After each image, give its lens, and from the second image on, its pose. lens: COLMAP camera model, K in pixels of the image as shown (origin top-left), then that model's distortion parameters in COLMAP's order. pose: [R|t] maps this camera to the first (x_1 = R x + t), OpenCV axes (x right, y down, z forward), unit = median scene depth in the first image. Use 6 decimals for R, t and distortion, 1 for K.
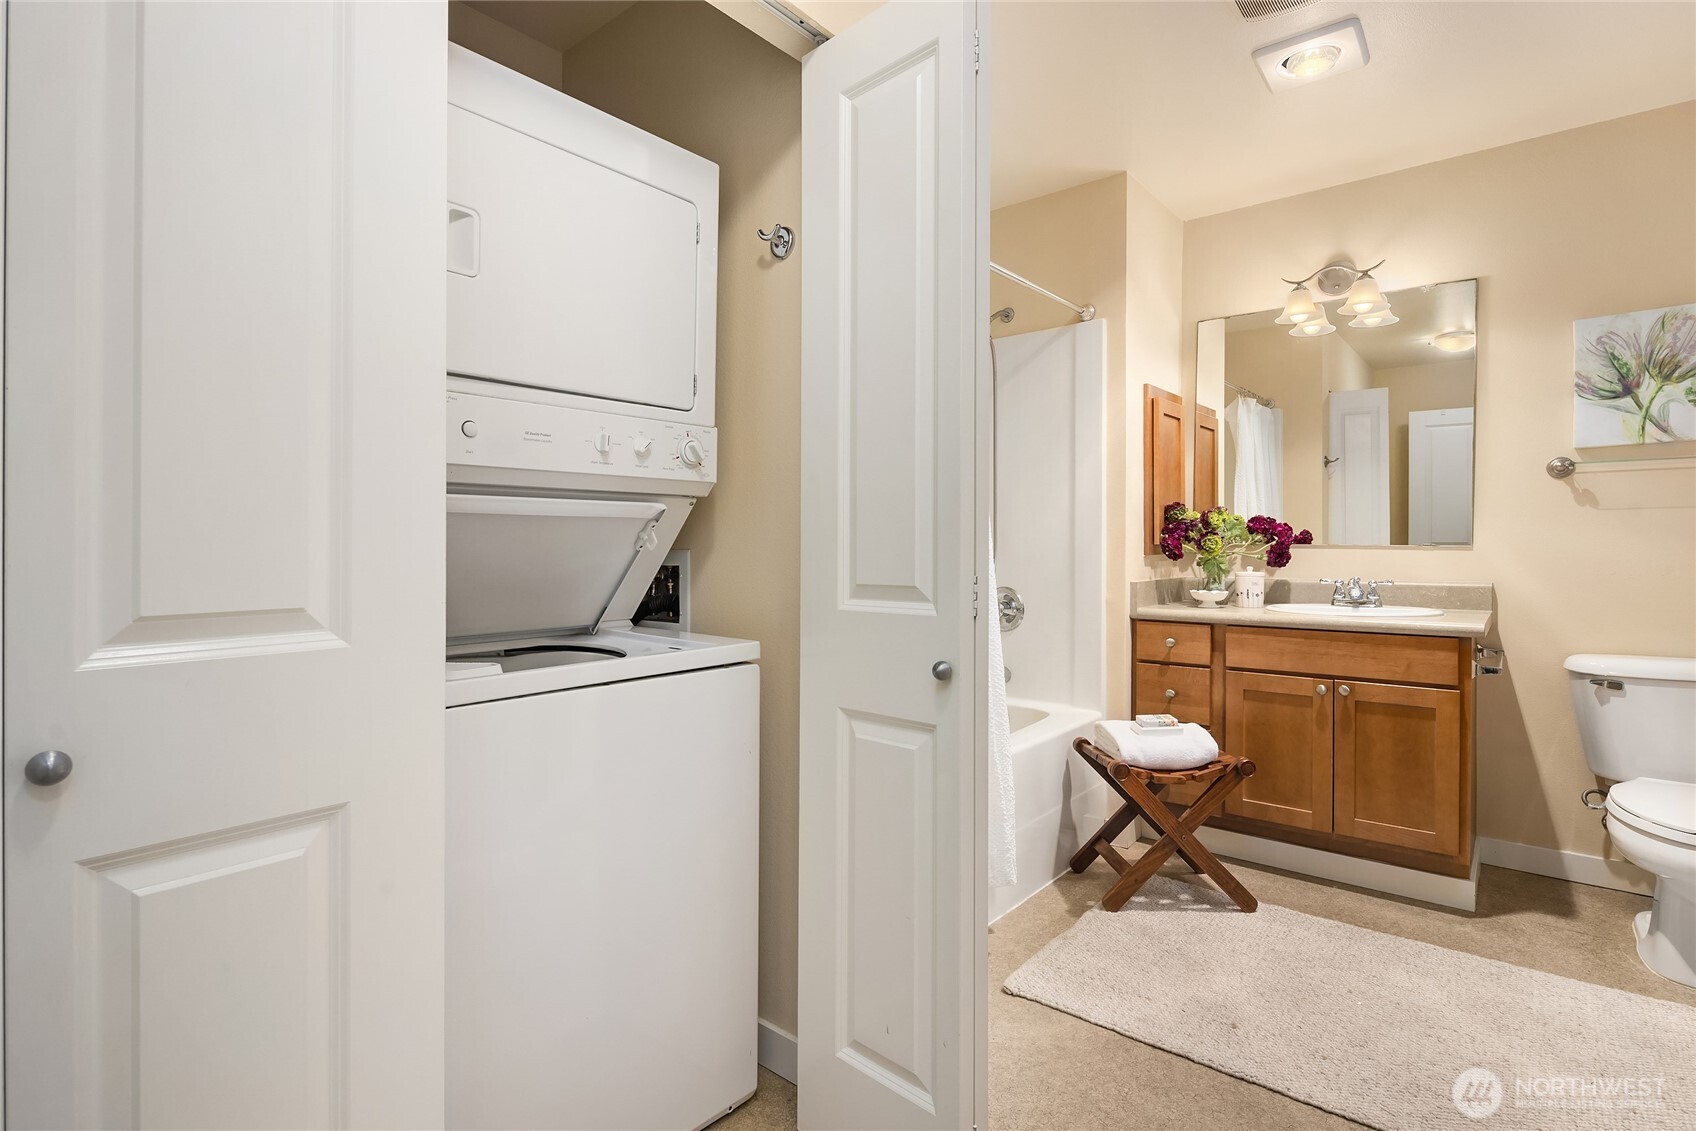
lens RADIAL K [[840.2, 0, 847.2], [0, 840.2, 544.1], [0, 0, 1]] dist [0.003820, -0.001201]
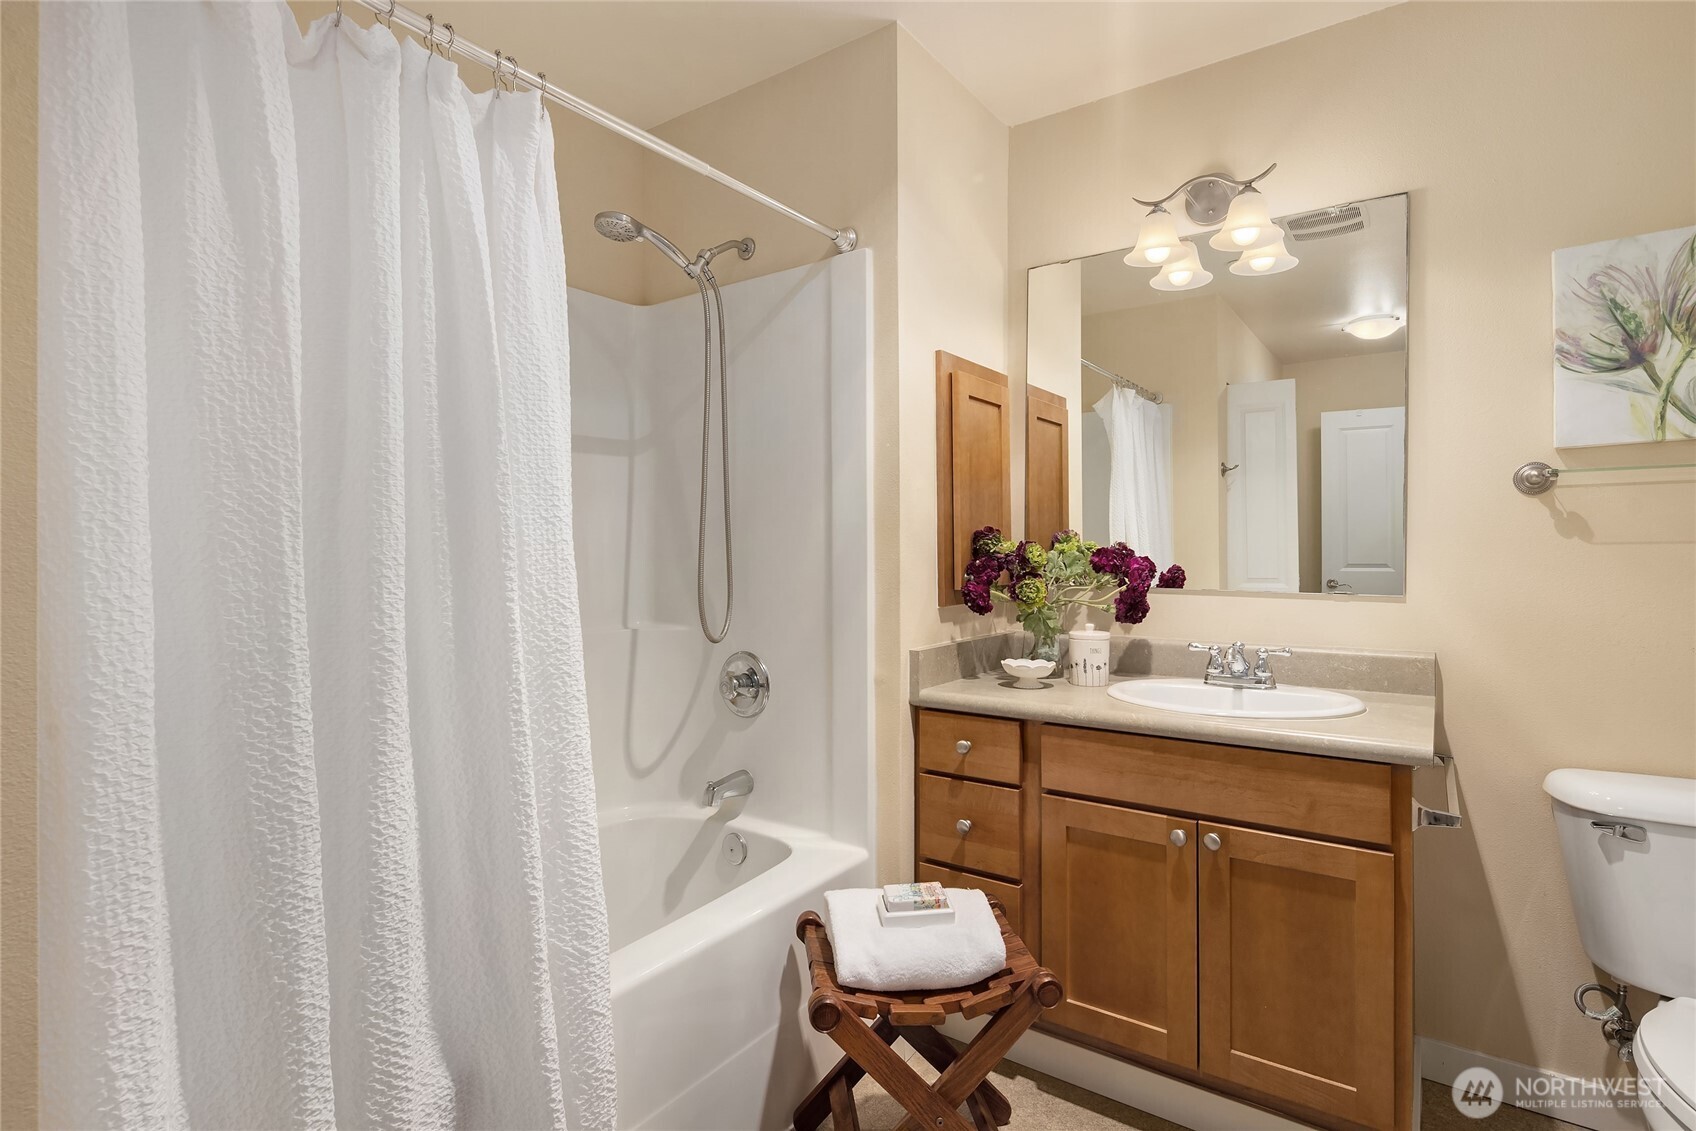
lens RADIAL K [[846.8, 0, 852.5], [0, 846.8, 543.0], [0, 0, 1]] dist [0.000637, -0.000078]
pose [[0.996961, -0.001886, 0.077882, 0.254413], [0.002692, 0.999944, -0.010240, -0.033445], [-0.077858, 0.010418, 0.996910, 0.364510]]
